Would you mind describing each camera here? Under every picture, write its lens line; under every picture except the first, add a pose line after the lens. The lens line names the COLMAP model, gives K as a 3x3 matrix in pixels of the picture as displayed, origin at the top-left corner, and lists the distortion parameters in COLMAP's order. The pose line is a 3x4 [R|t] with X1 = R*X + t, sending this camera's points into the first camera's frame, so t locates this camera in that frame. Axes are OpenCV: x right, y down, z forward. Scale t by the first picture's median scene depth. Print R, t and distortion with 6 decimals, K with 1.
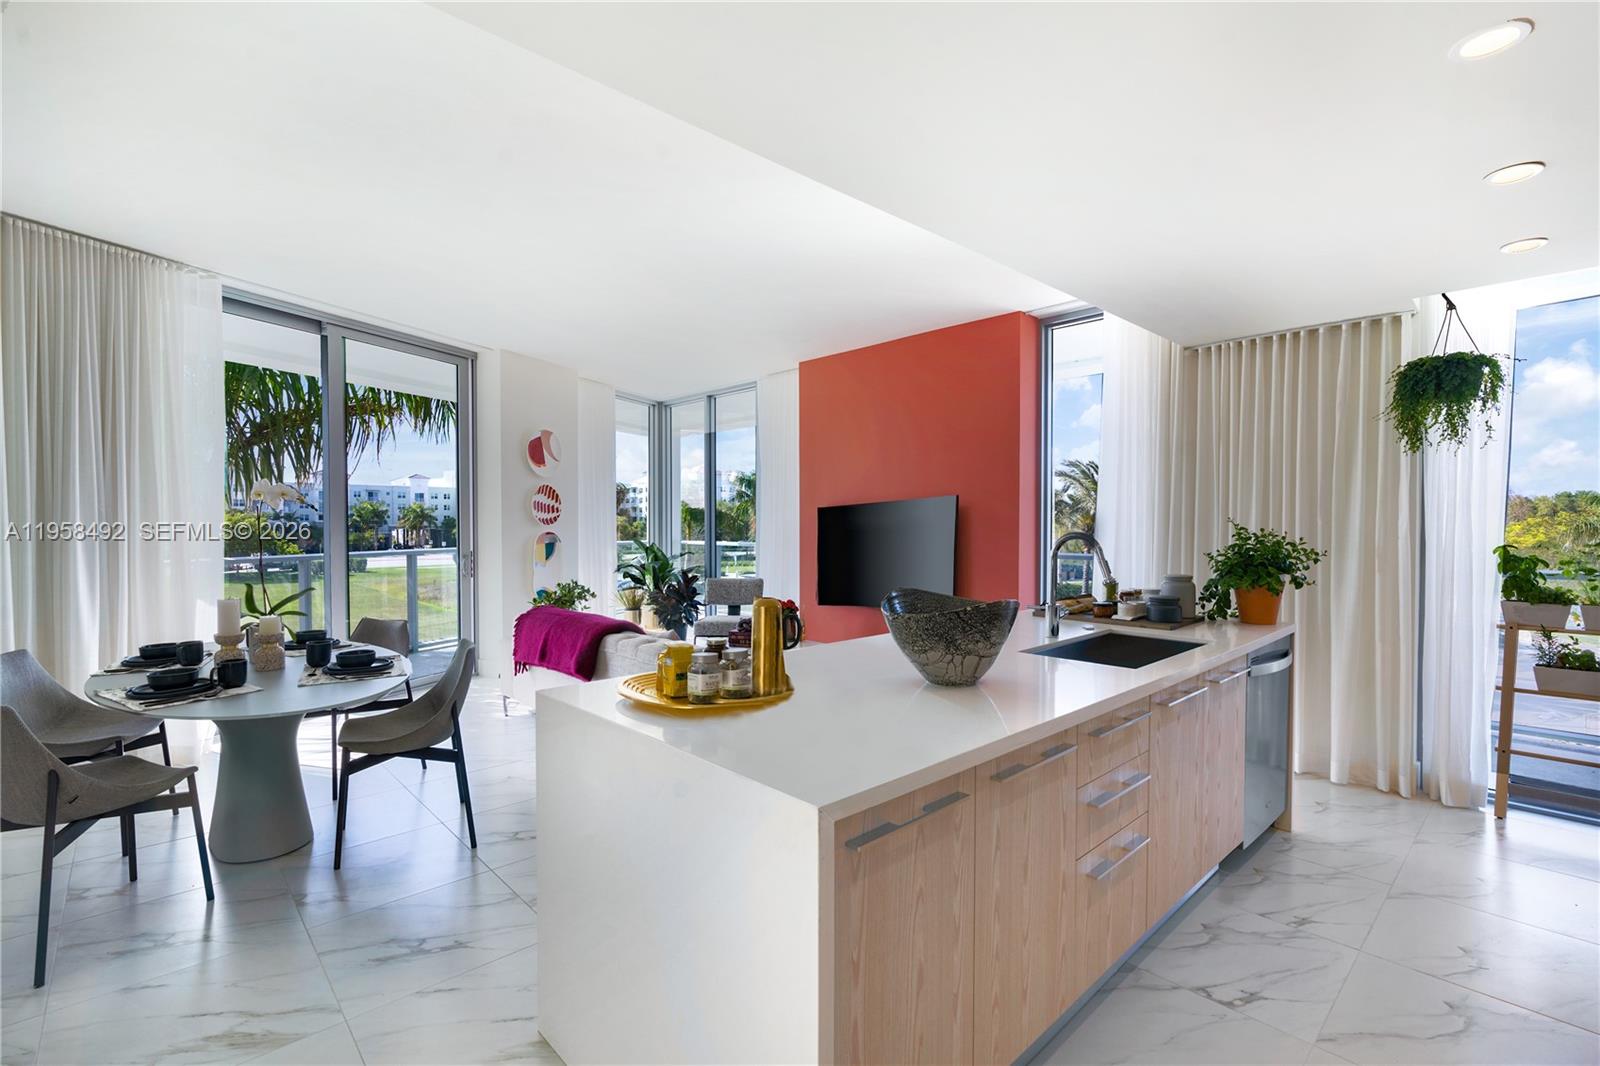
lens RADIAL K [[732.7, 0, 799.9], [0, 732.7, 516.7], [0, 0, 1]] dist [0.000068, 0.000219]
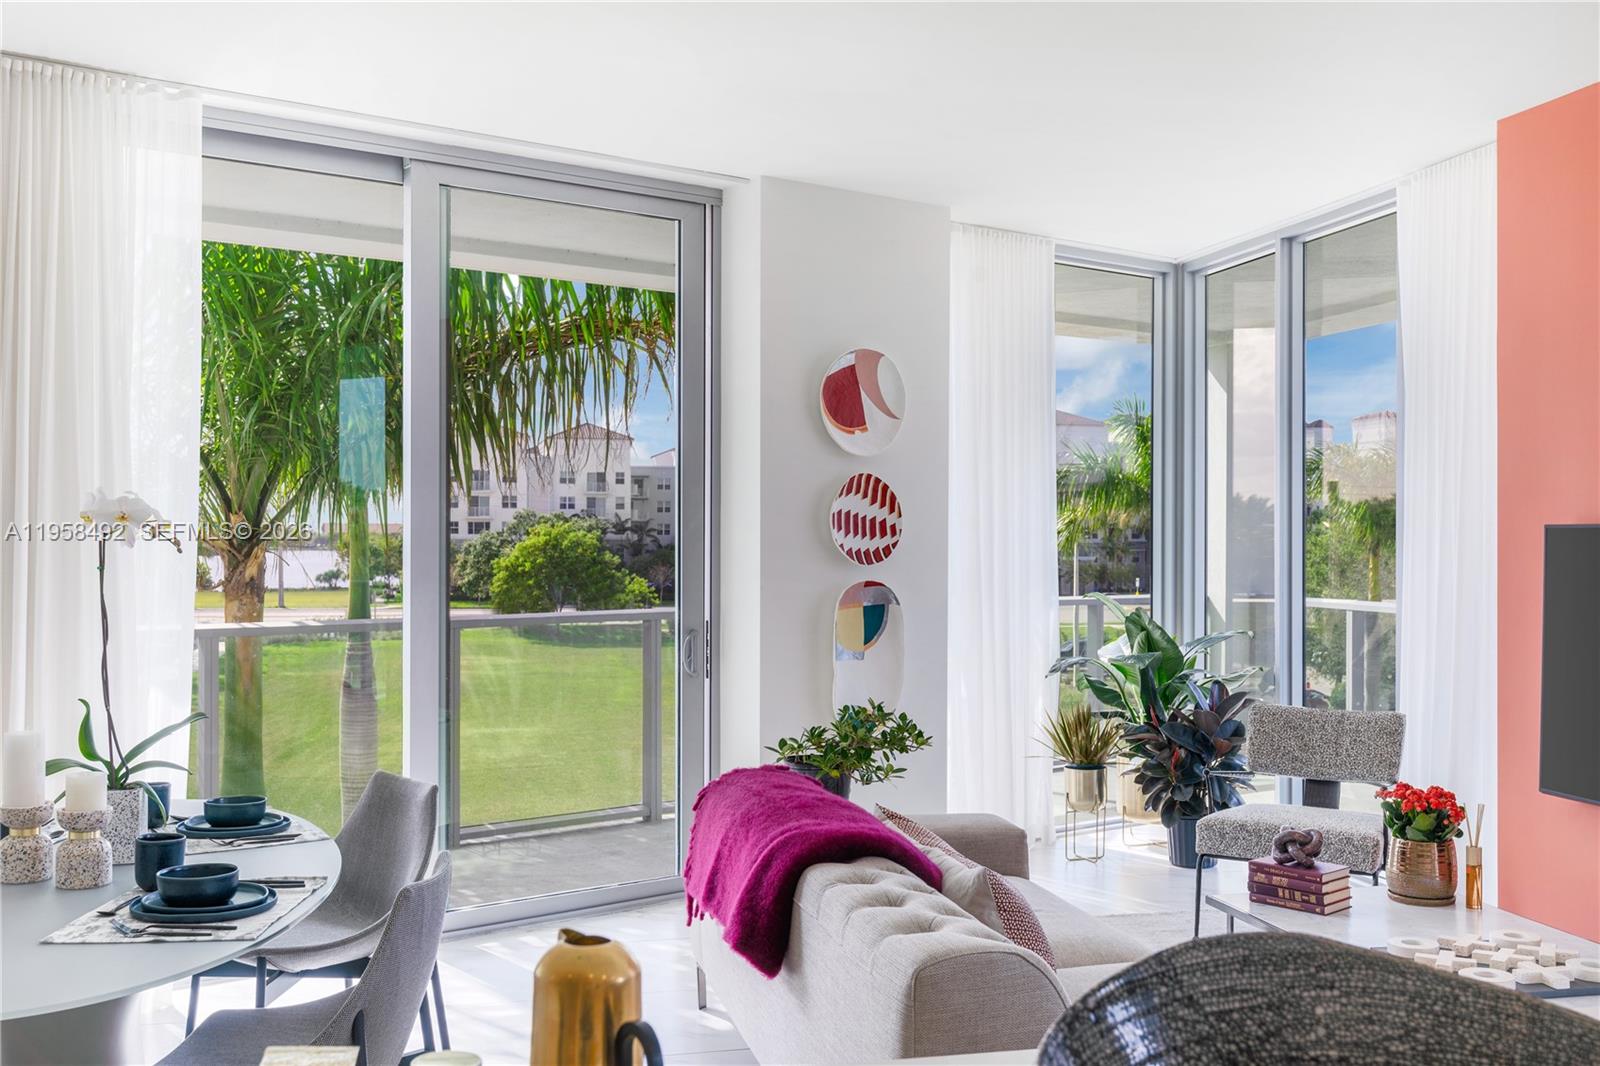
lens RADIAL K [[1552.9, 0, 800.0], [0, 1552.9, 533.0], [0, 0, 1]] dist [-0.010109, -0.012396]
pose [[0.860481, 0.004297, -0.509465, 0.094754], [-0.002116, 0.999986, 0.004860, -0.012257], [0.509479, -0.003104, 0.860478, 0.176765]]
